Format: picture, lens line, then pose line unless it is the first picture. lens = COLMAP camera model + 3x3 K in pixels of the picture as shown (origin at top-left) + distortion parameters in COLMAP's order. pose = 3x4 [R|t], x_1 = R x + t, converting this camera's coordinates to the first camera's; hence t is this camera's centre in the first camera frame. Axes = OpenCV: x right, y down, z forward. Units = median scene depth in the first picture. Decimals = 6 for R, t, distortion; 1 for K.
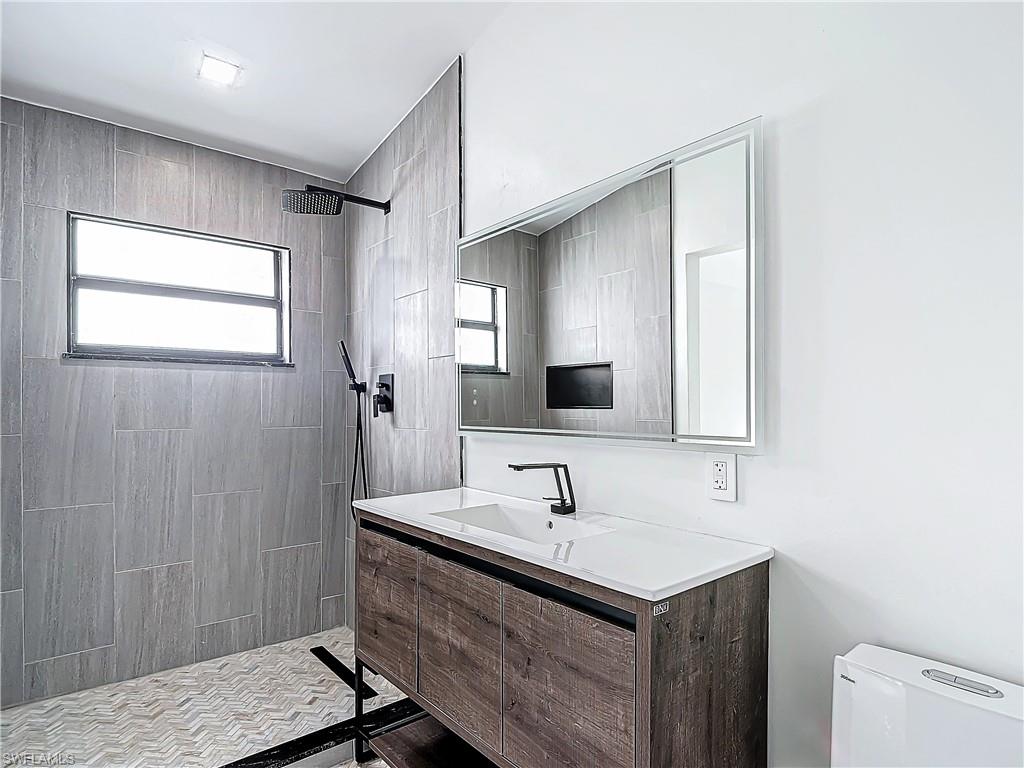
lens RADIAL K [[561.1, 0, 513.7], [0, 561.1, 401.9], [0, 0, 1]] dist [0.002899, -0.016307]
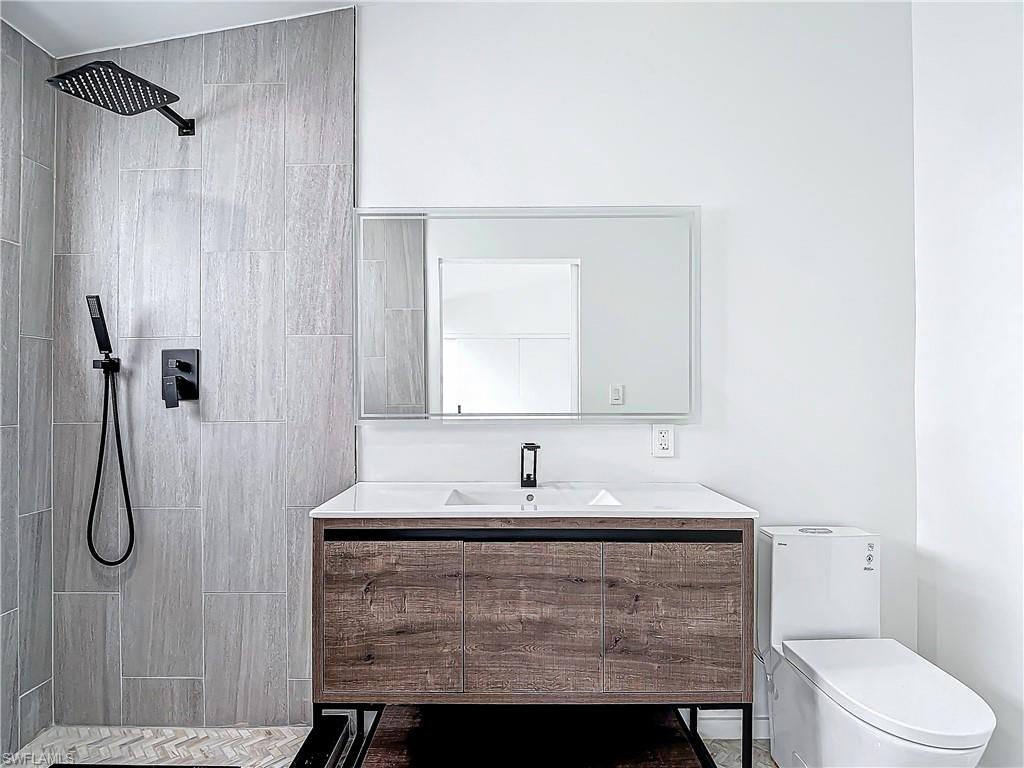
lens RADIAL K [[546.5, 0, 512.0], [0, 546.5, 384.0], [0, 0, 1]] dist [0.034249, -0.031904]
pose [[0.645592, 0.011150, 0.763601, -0.600379], [-0.005679, 0.999936, -0.009800, 0.001479], [-0.763661, 0.001991, 0.645614, 0.236133]]
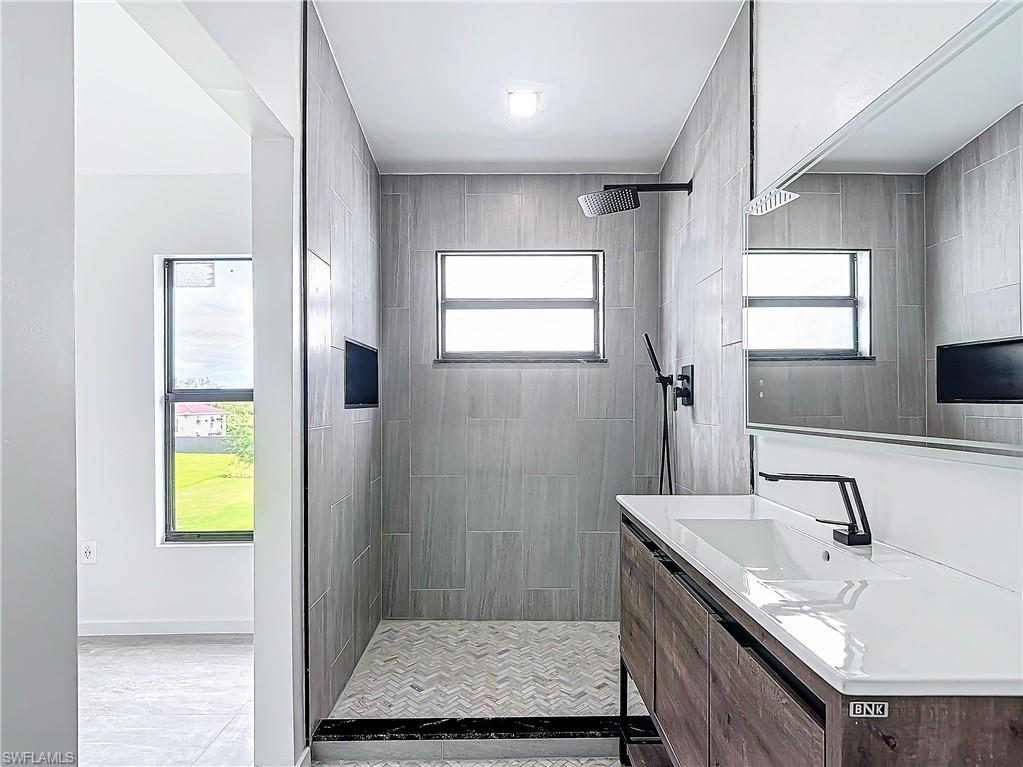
lens RADIAL K [[550.4, 0, 508.4], [0, 550.4, 398.0], [0, 0, 1]] dist [0.056247, -0.042788]
pose [[0.770319, -0.001767, -0.637657, 0.161716], [0.004946, 0.999983, 0.003203, 0.000653], [0.637640, -0.005621, 0.770314, 0.106629]]
